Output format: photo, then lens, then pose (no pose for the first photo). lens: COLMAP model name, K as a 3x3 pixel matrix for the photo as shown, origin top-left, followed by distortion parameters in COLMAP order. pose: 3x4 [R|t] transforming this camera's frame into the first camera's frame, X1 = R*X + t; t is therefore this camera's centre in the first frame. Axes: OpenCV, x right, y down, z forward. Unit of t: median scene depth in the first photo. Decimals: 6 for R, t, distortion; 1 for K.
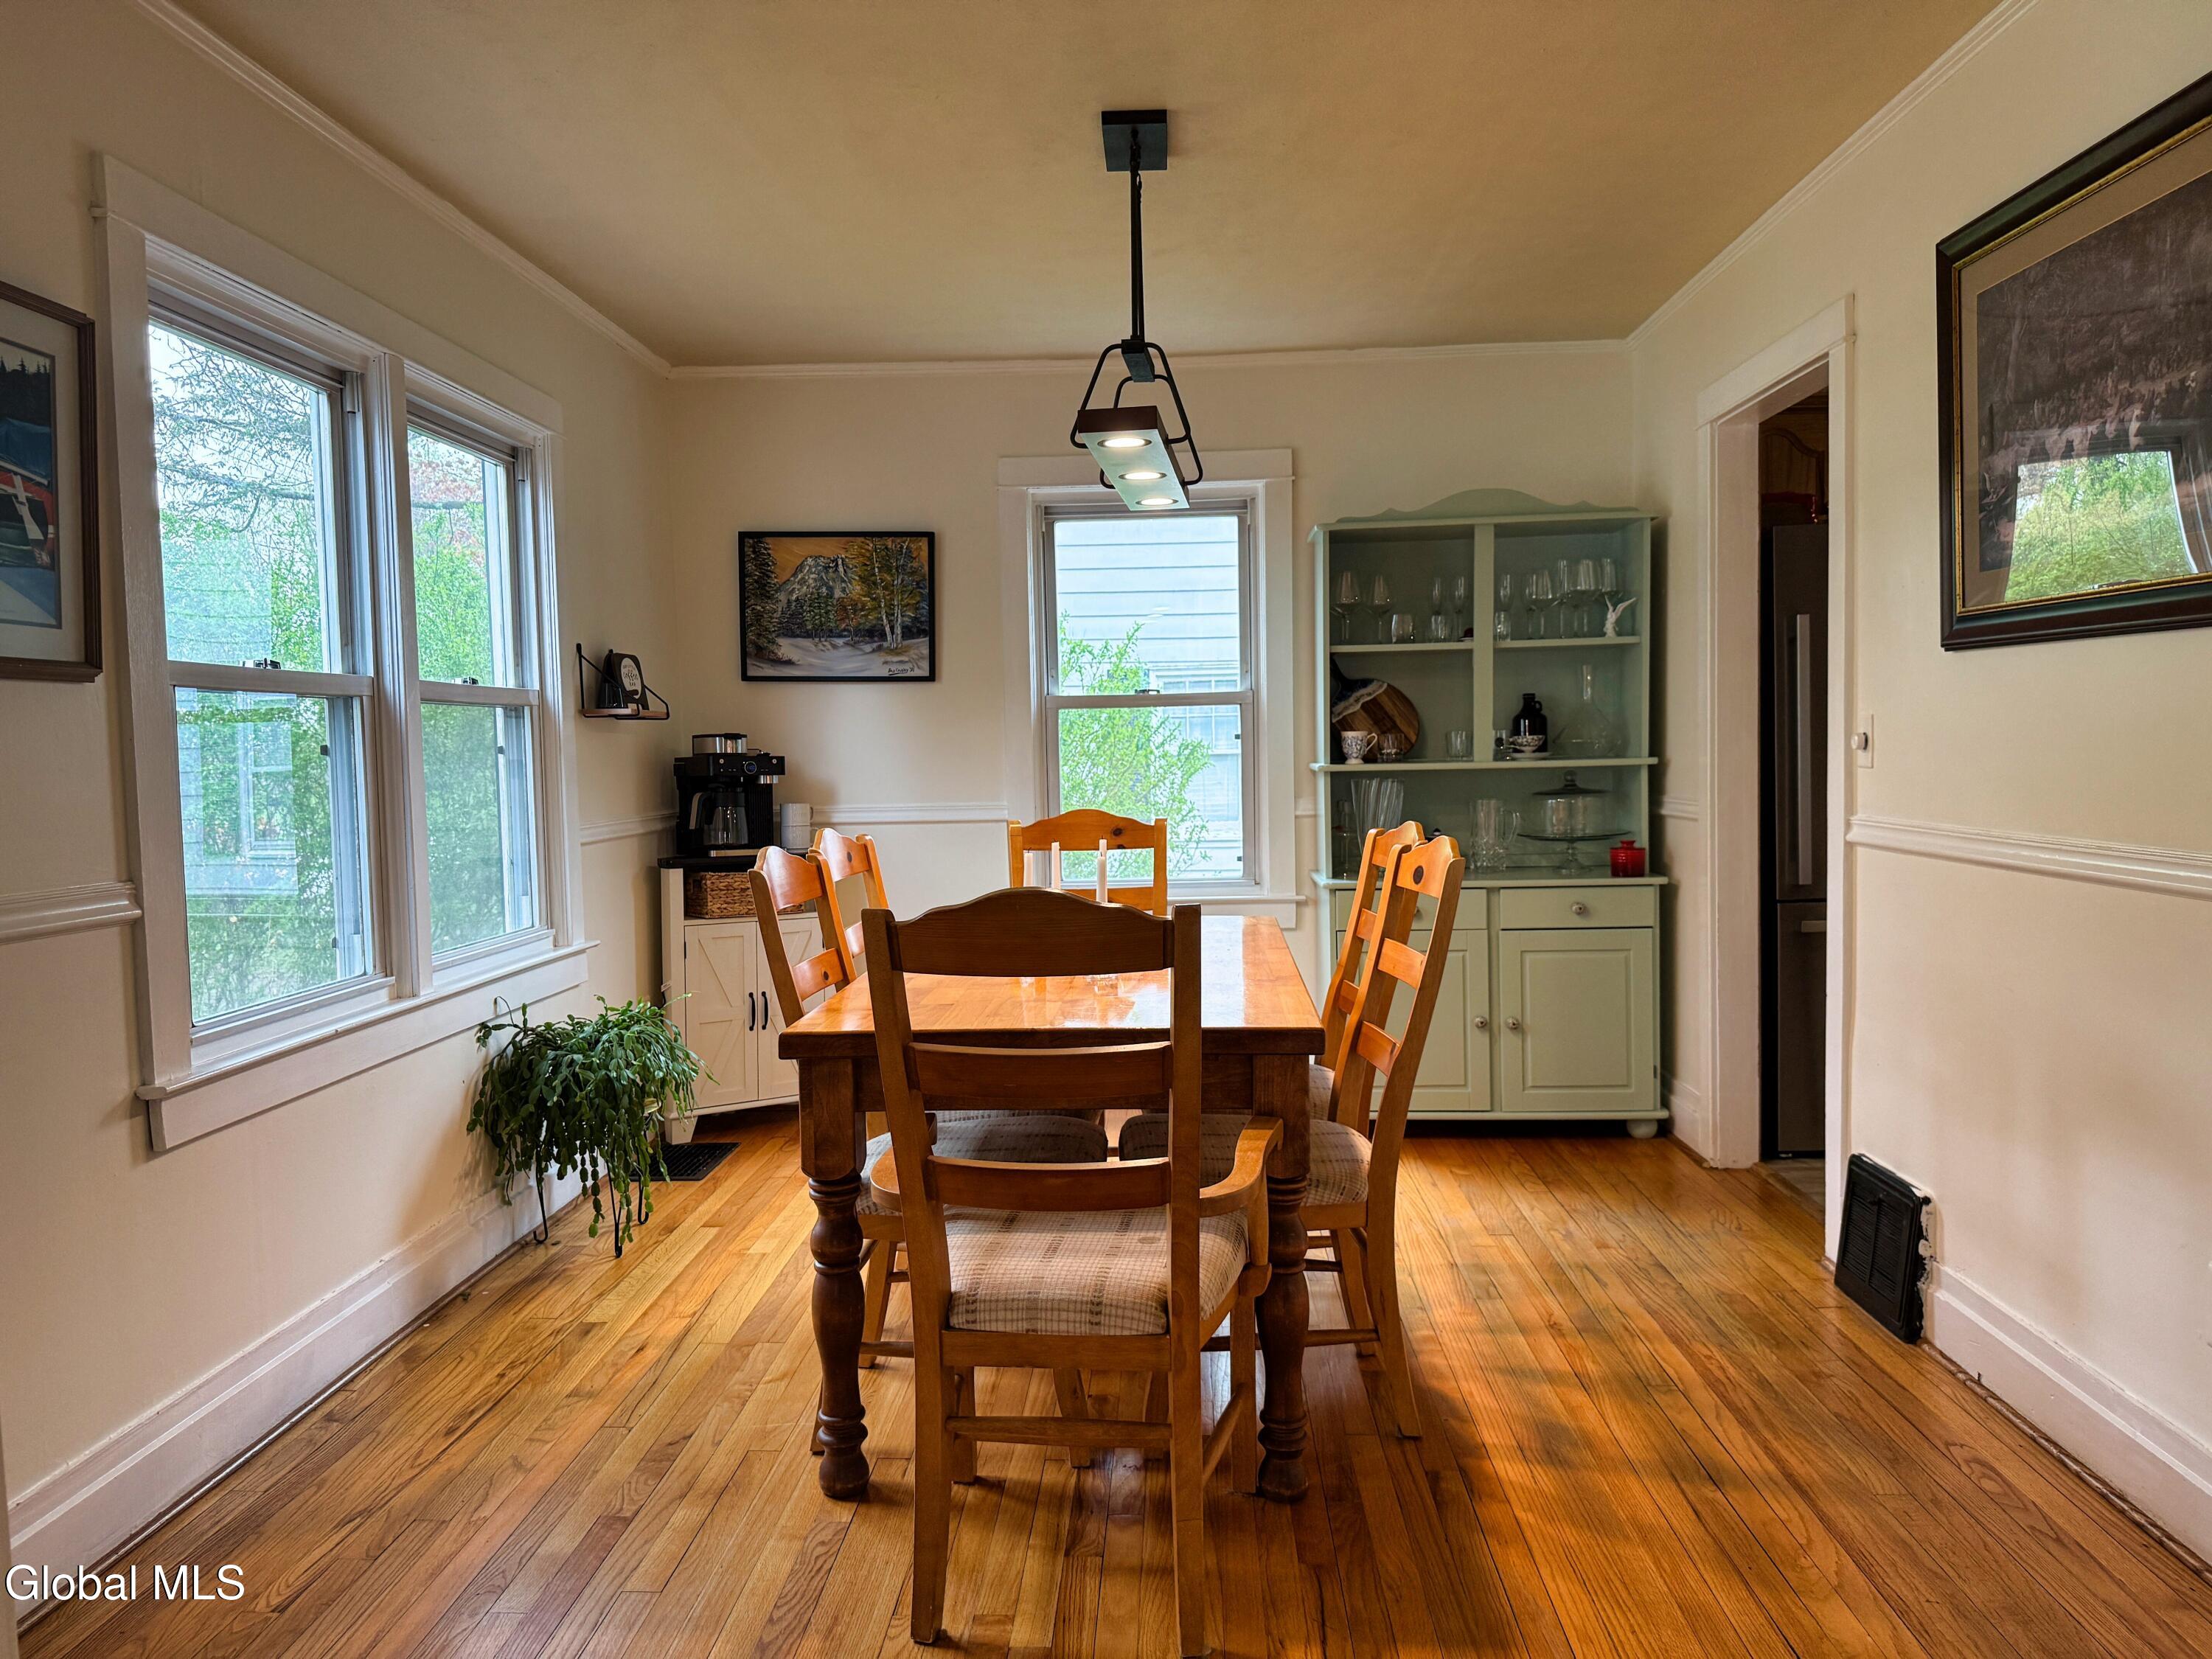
lens RADIAL K [[1555.3, 0, 1115.7], [0, 1555.3, 845.6], [0, 0, 1]] dist [0.090862, -0.107190]
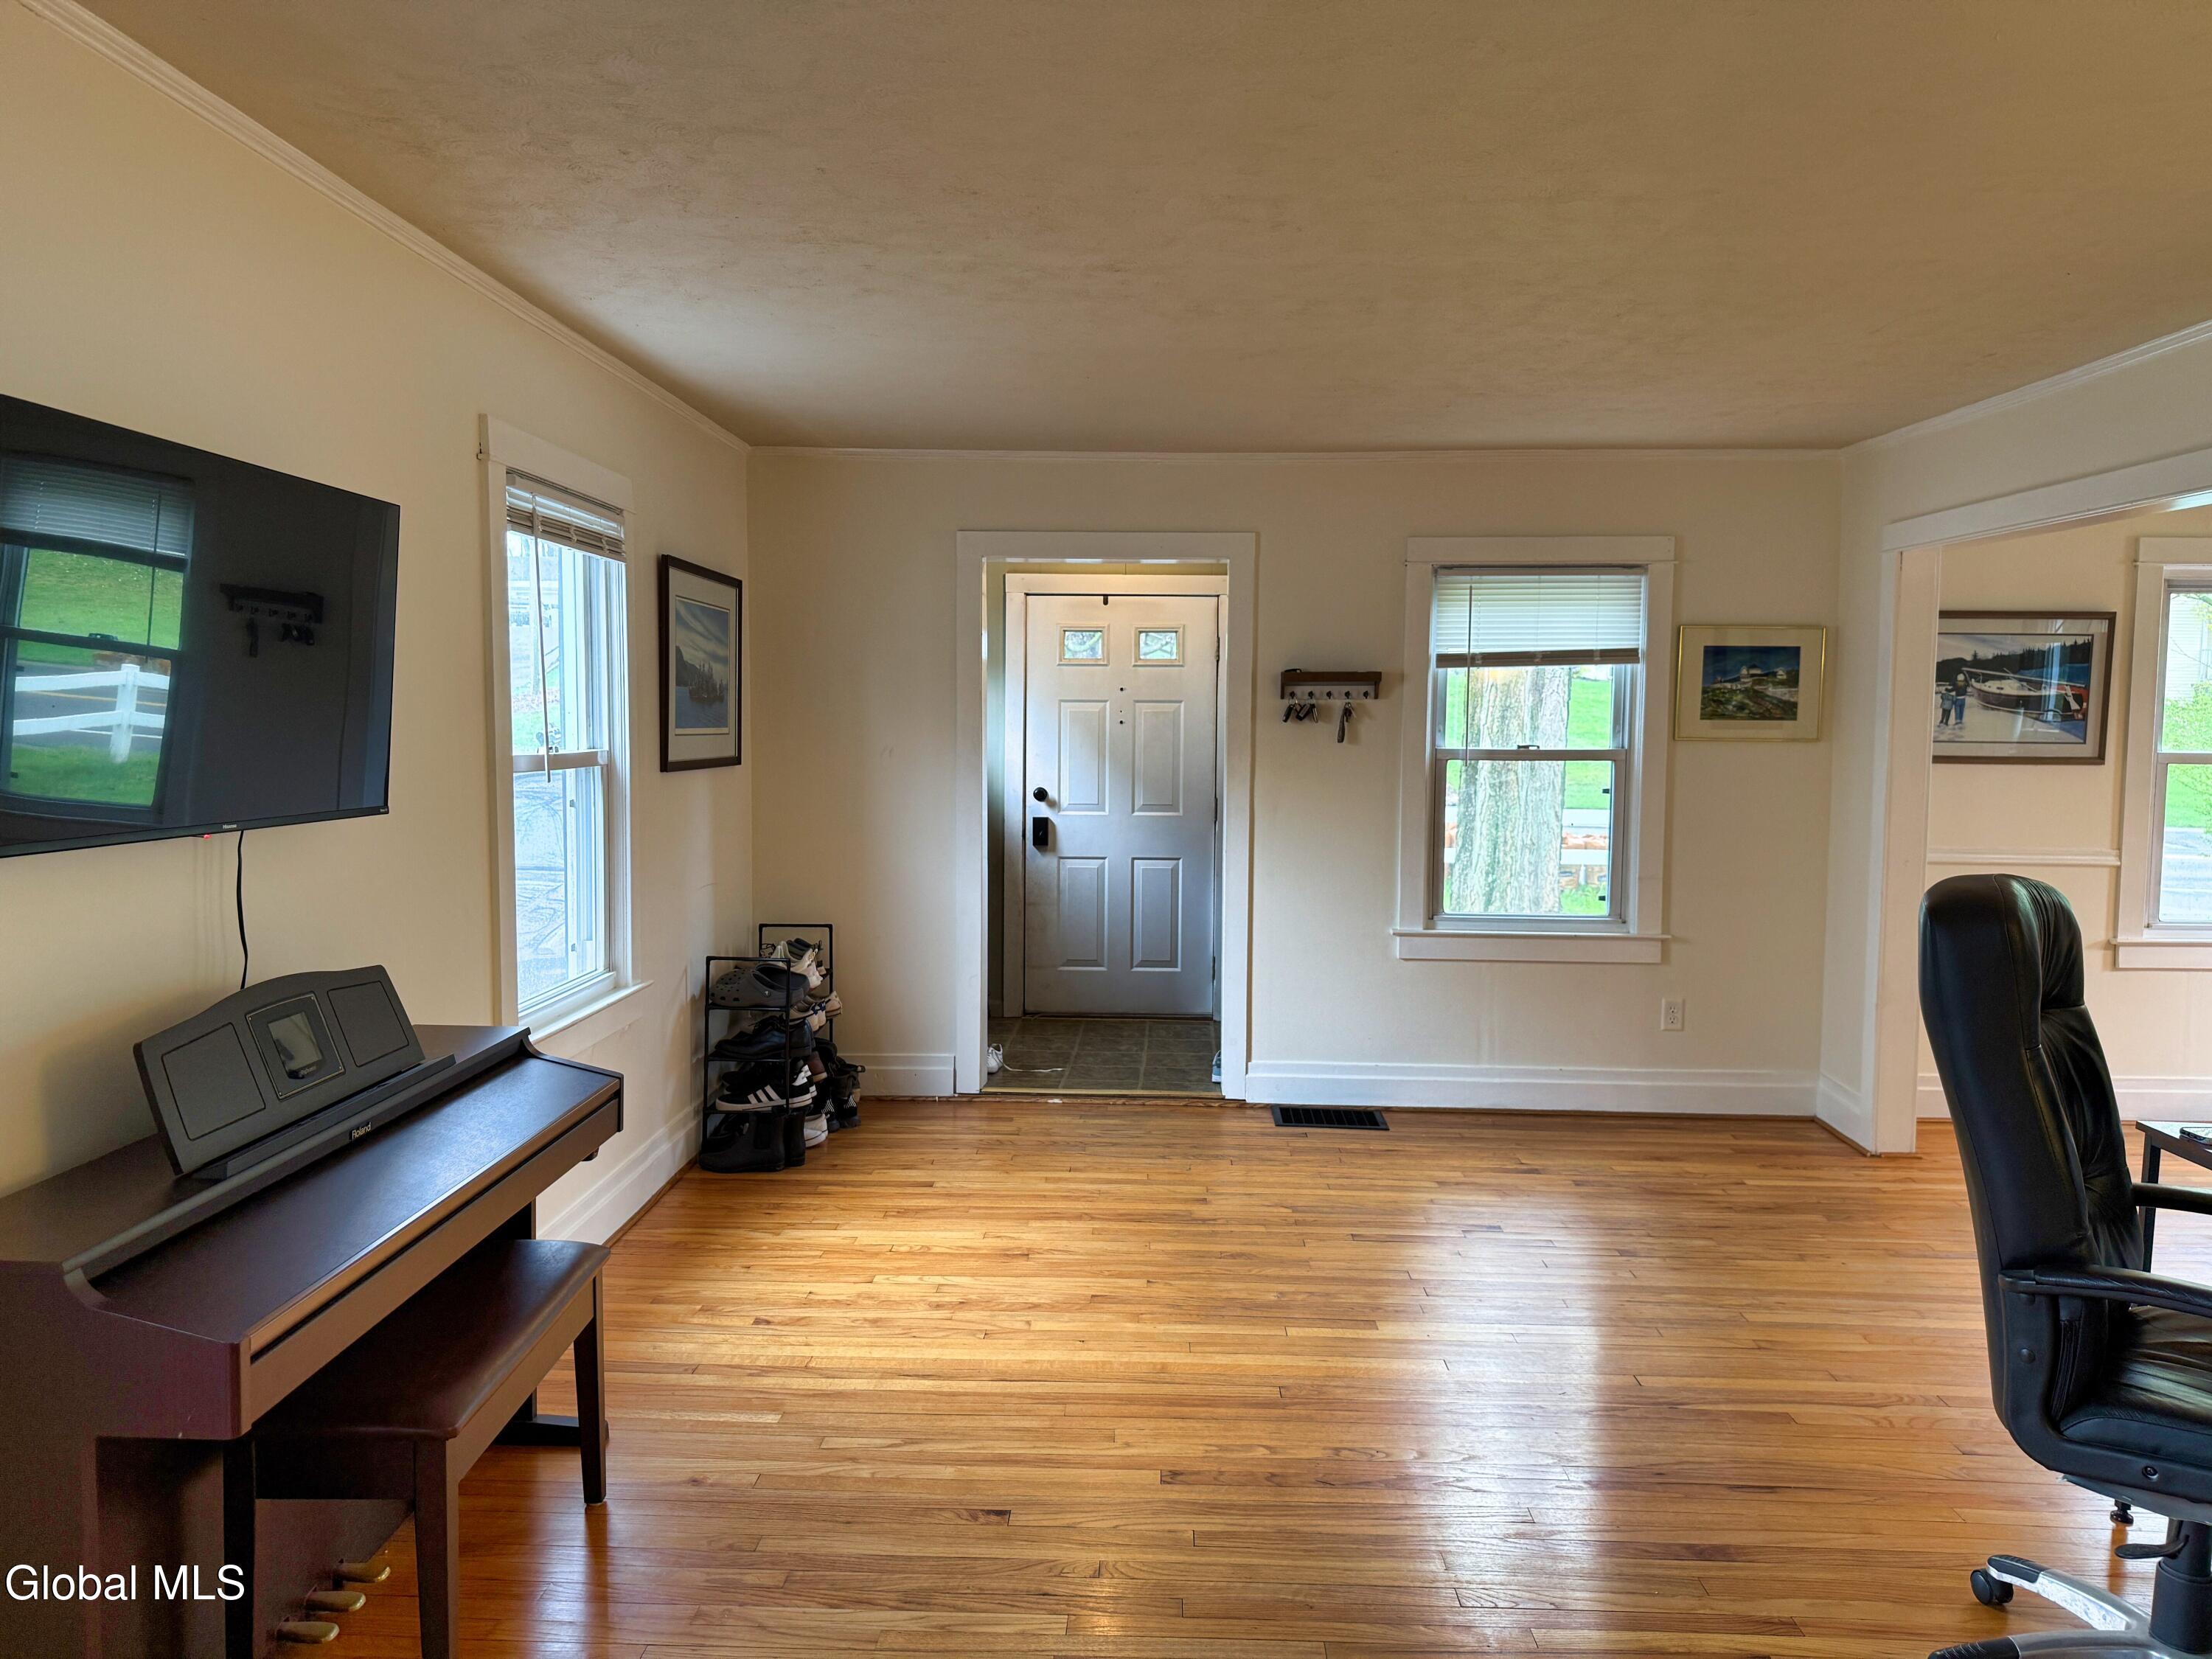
lens RADIAL K [[1555.3, 0, 1103.9], [0, 1555.3, 831.2], [0, 0, 1]] dist [0.090862, -0.107190]
pose [[-0.001175, 0.103199, -0.994660, 1.739621], [-0.066243, 0.992468, 0.103050, -0.149842], [0.997803, 0.066010, 0.005670, -0.510797]]
